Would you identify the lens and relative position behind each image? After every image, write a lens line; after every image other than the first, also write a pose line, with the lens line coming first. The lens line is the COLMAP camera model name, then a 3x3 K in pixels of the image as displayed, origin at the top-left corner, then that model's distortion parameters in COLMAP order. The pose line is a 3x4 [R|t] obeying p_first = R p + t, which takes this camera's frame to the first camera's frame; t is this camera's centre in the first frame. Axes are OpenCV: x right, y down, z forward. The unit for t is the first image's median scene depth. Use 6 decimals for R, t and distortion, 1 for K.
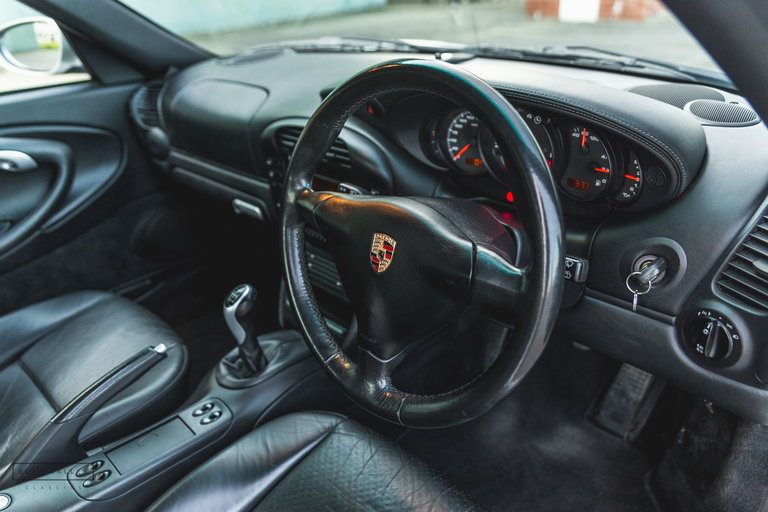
lens RADIAL K [[587.7, 0, 384.0], [0, 587.7, 256.0], [0, 0, 1]] dist [0.029799, -0.001526]
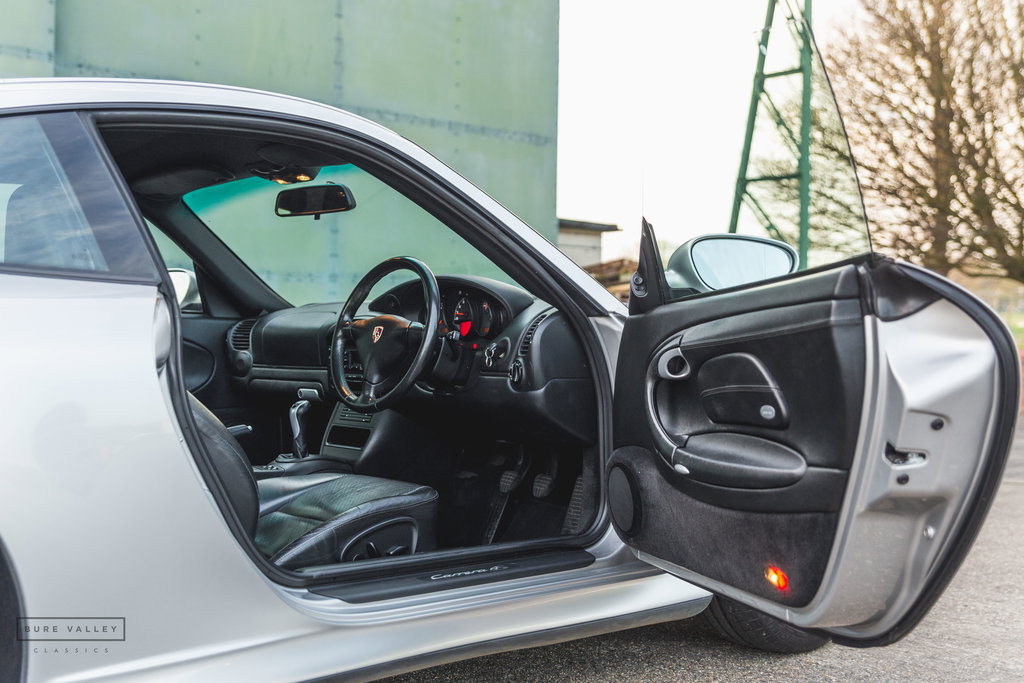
lens RADIAL K [[1538.2, 0, 512.0], [0, 1538.2, 341.5], [0, 0, 1]] dist [-0.507600, -0.003436]
pose [[0.993903, 0.068138, -0.086683, 0.676808], [-0.099755, 0.890595, -0.443722, 1.703971], [0.046965, 0.449664, 0.891962, -2.754795]]
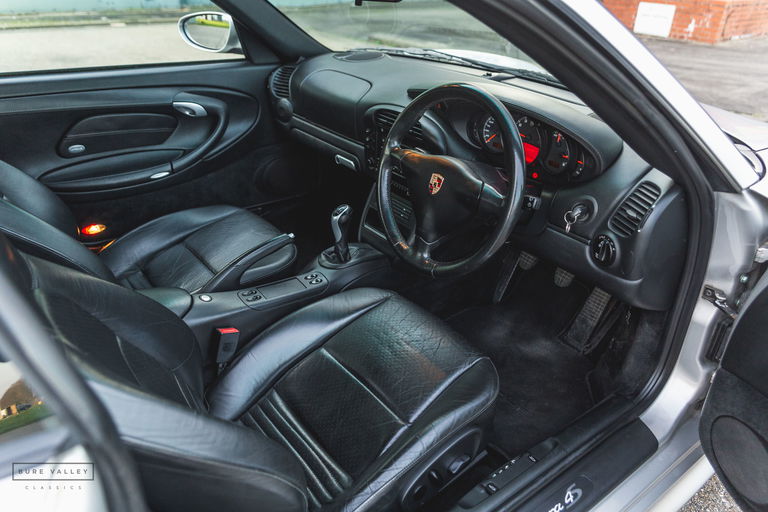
lens RADIAL K [[582.9, 0, 384.0], [0, 582.9, 256.0], [0, 0, 1]] dist [0.041982, 0.001404]
pose [[0.987951, 0.138491, -0.069085, -0.003376], [-0.136807, 0.990186, 0.028554, 0.130276], [0.072361, -0.018758, 0.997202, -0.596234]]
